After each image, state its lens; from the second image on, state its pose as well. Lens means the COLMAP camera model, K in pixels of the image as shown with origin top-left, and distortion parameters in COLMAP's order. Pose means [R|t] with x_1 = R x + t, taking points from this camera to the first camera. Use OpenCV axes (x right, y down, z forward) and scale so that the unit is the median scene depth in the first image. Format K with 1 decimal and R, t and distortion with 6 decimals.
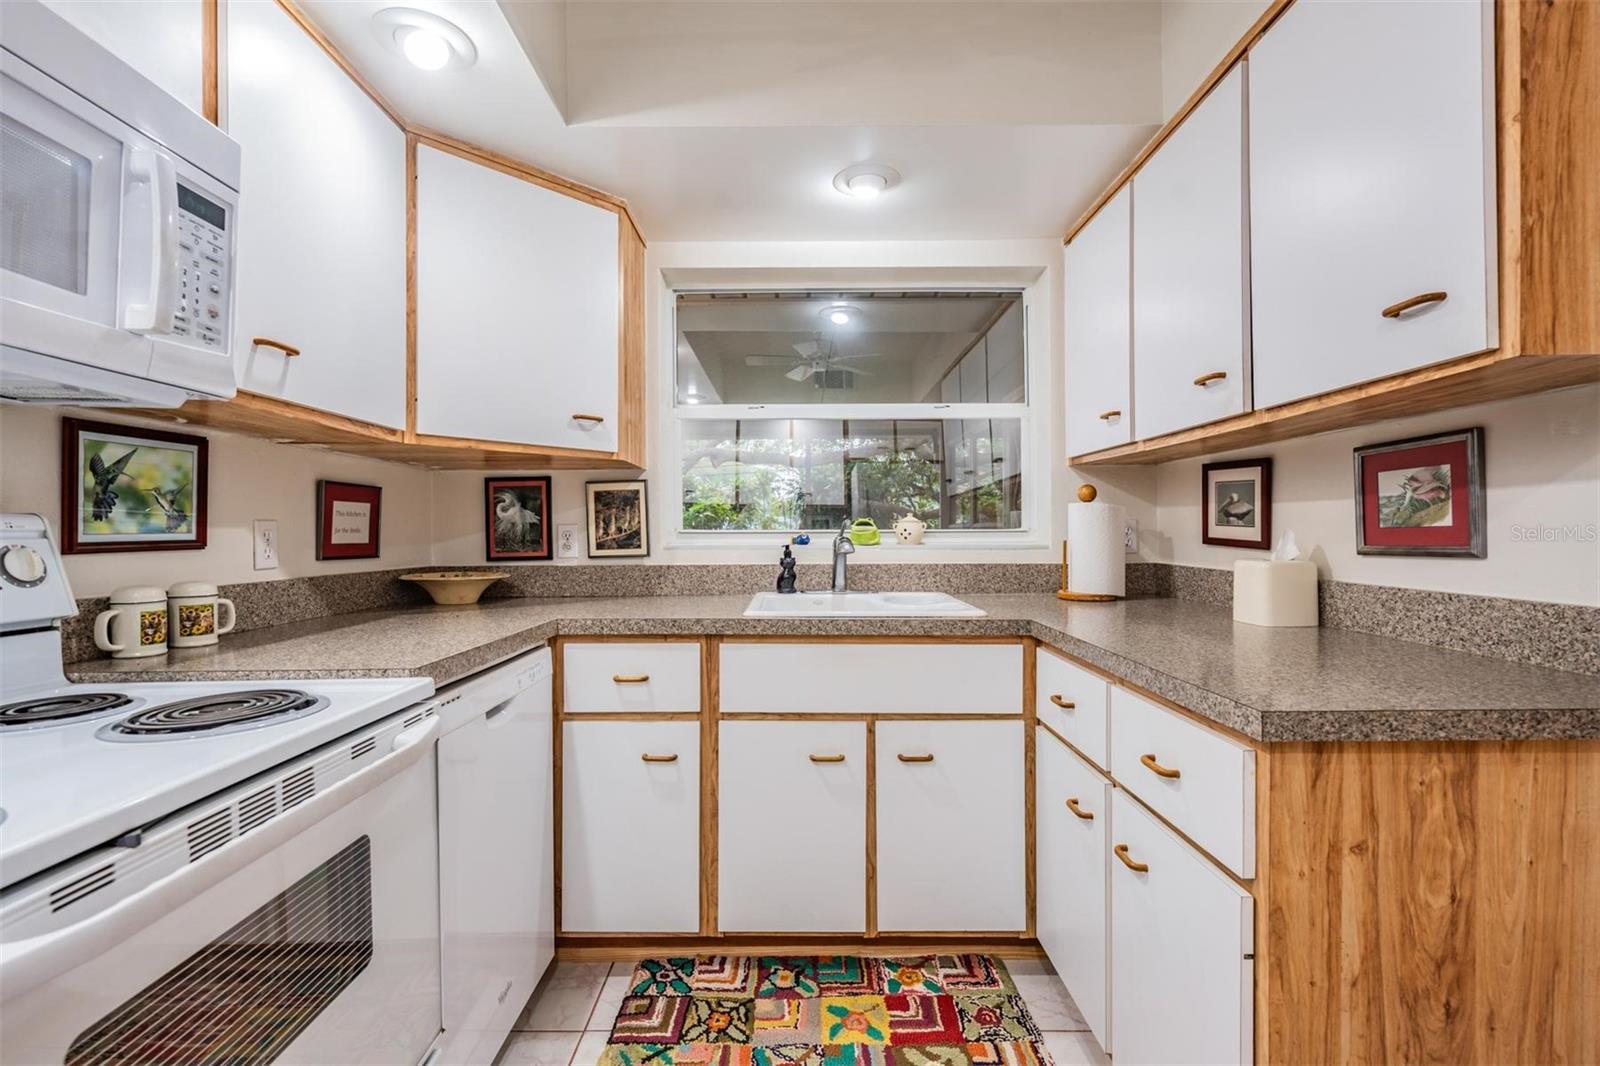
lens RADIAL K [[708.7, 0, 790.6], [0, 708.7, 537.2], [0, 0, 1]] dist [-0.000554, -0.001039]
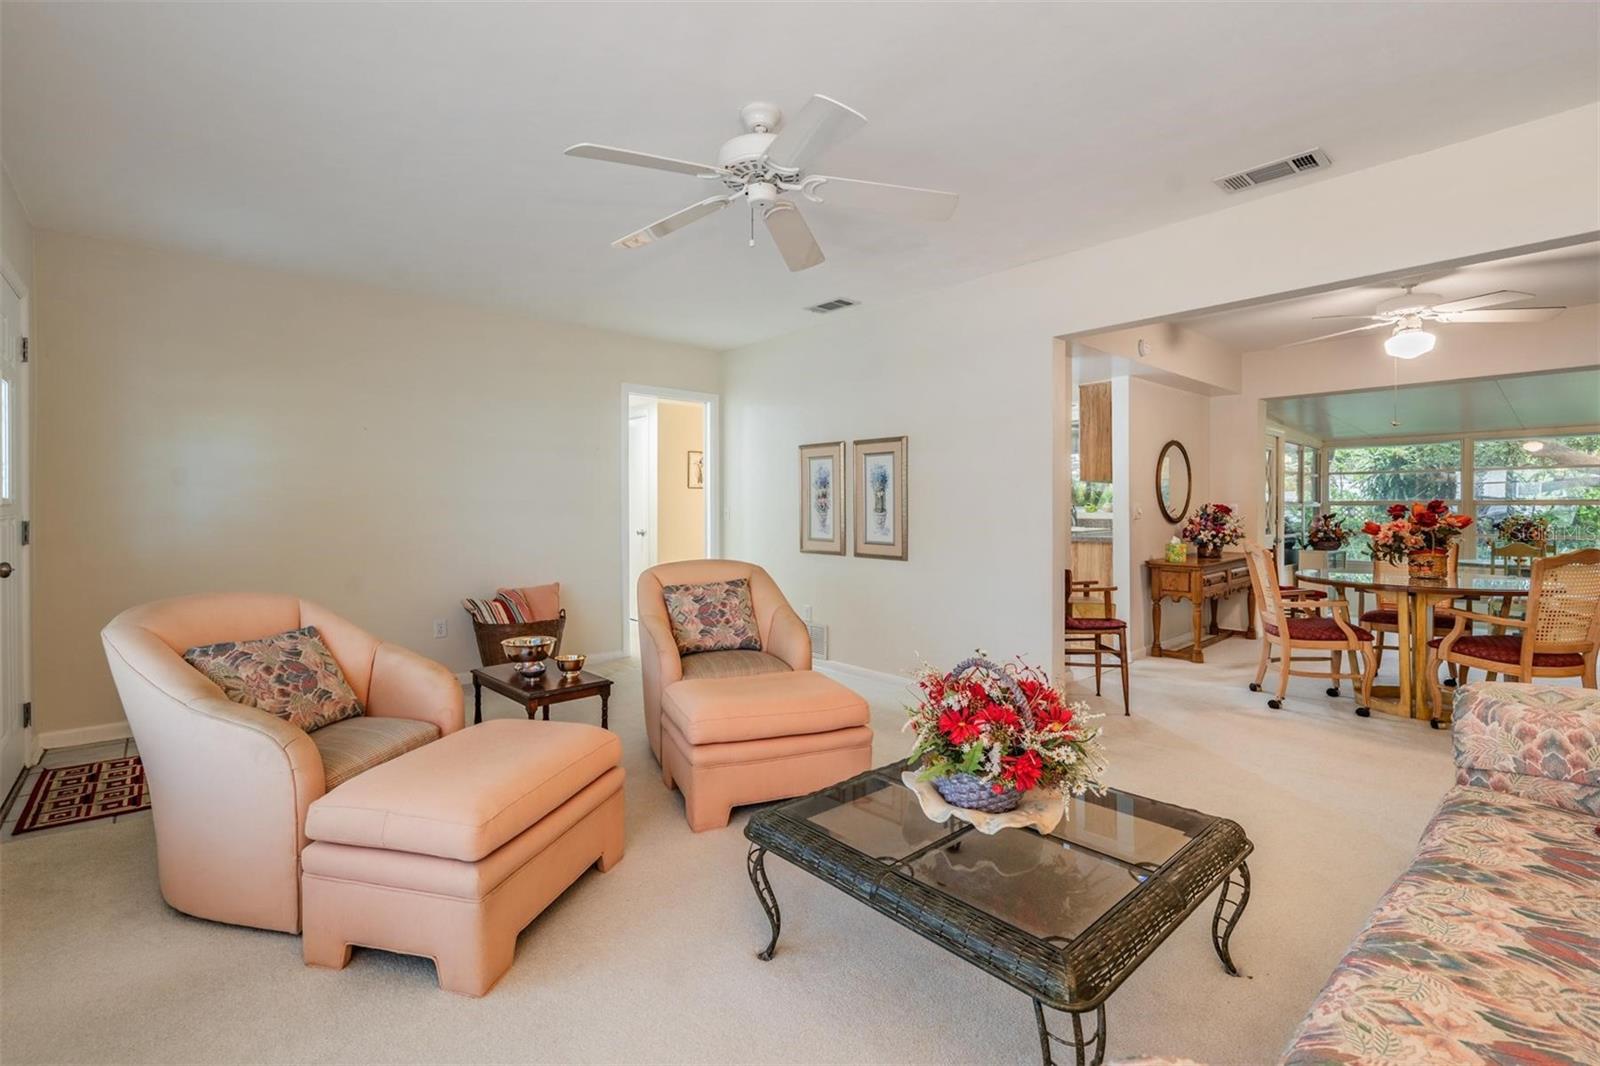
lens RADIAL K [[708.7, 0, 790.1], [0, 708.7, 511.1], [0, 0, 1]] dist [-0.000554, -0.001039]
pose [[0.660145, 0.008851, -0.751086, 2.279031], [-0.006486, 0.999960, 0.006083, -0.004448], [0.751110, 0.000856, 0.660176, -2.872011]]
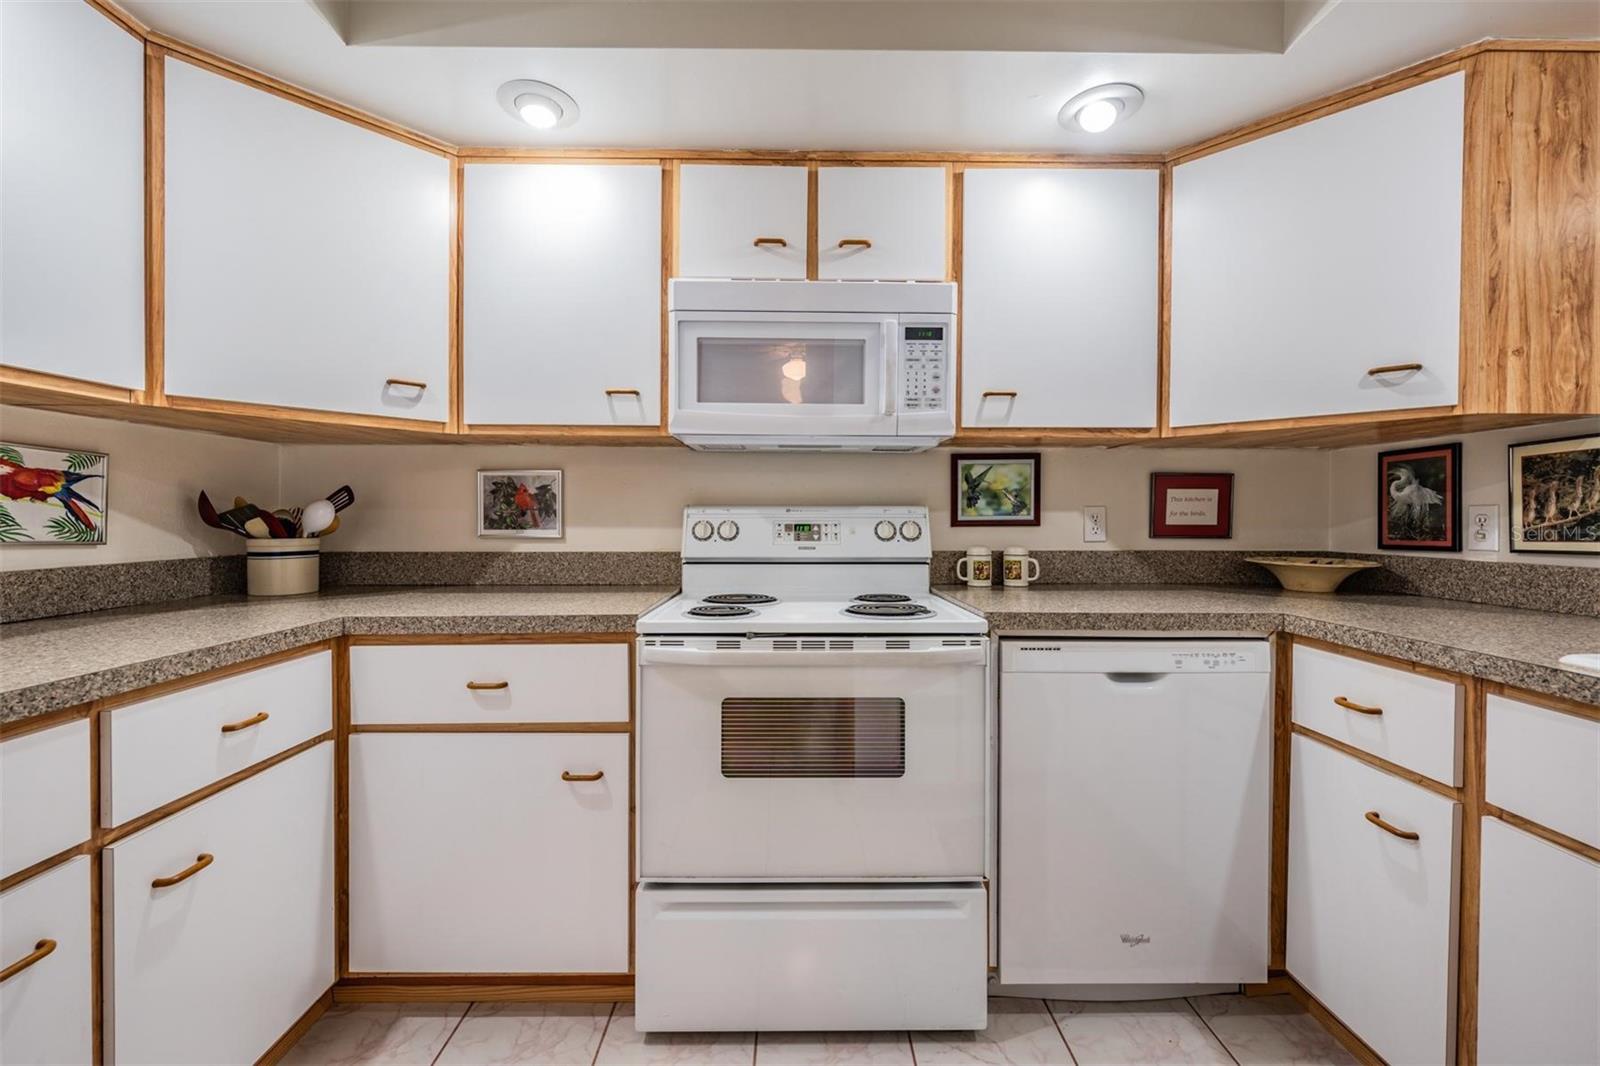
lens RADIAL K [[652.9, 0, 787.5], [0, 652.9, 516.4], [0, 0, 1]] dist [-0.006164, 0.002057]
pose [[0.009063, 0.005007, -0.999946, 0.530520], [-0.008044, 0.999955, 0.004934, -0.005981], [0.999927, 0.007999, 0.009103, 0.412413]]
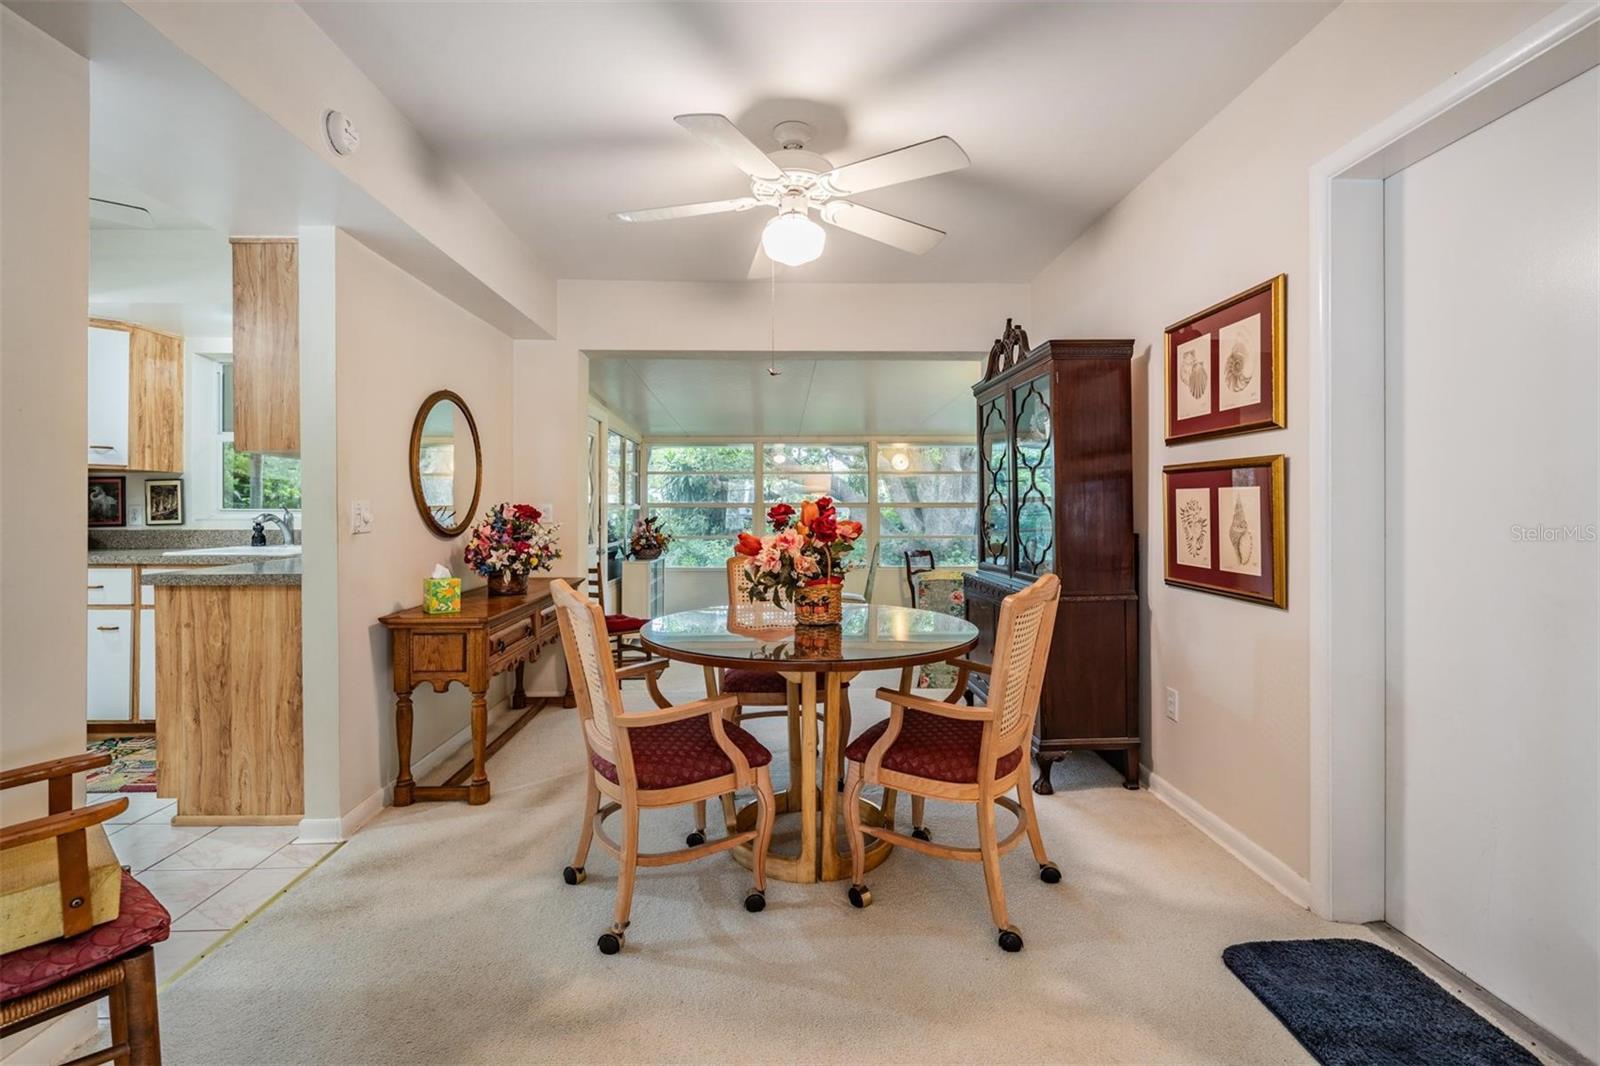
lens RADIAL K [[708.7, 0, 798.0], [0, 708.7, 512.0], [0, 0, 1]] dist [-0.000554, -0.001039]
pose [[0.999453, 0.003887, 0.032834, 1.795224], [-0.003821, 0.999991, -0.002062, -0.006881], [-0.032841, 0.001936, 0.999459, -1.080425]]
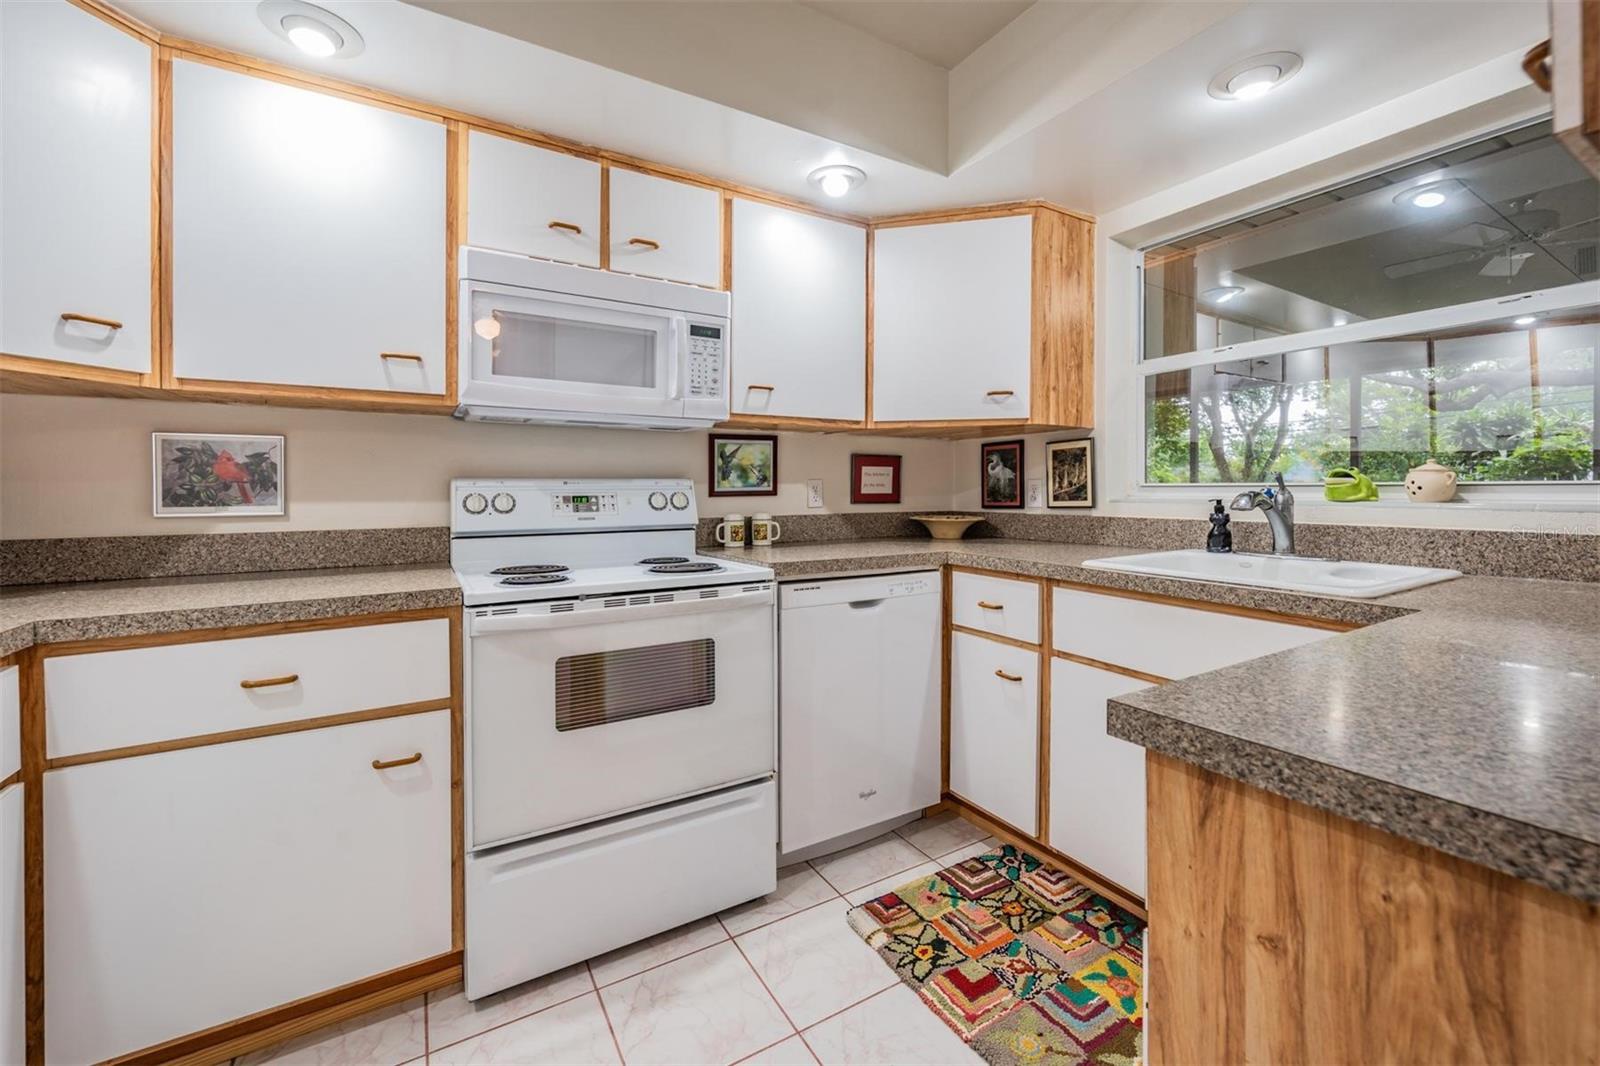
lens RADIAL K [[652.9, 0, 805.4], [0, 652.9, 492.1], [0, 0, 1]] dist [-0.006164, 0.002057]
pose [[0.516836, 0.007113, -0.856055, 0.637177], [-0.003714, 0.999975, 0.006066, -0.002521], [0.856076, 0.000044, 0.516849, 0.160771]]
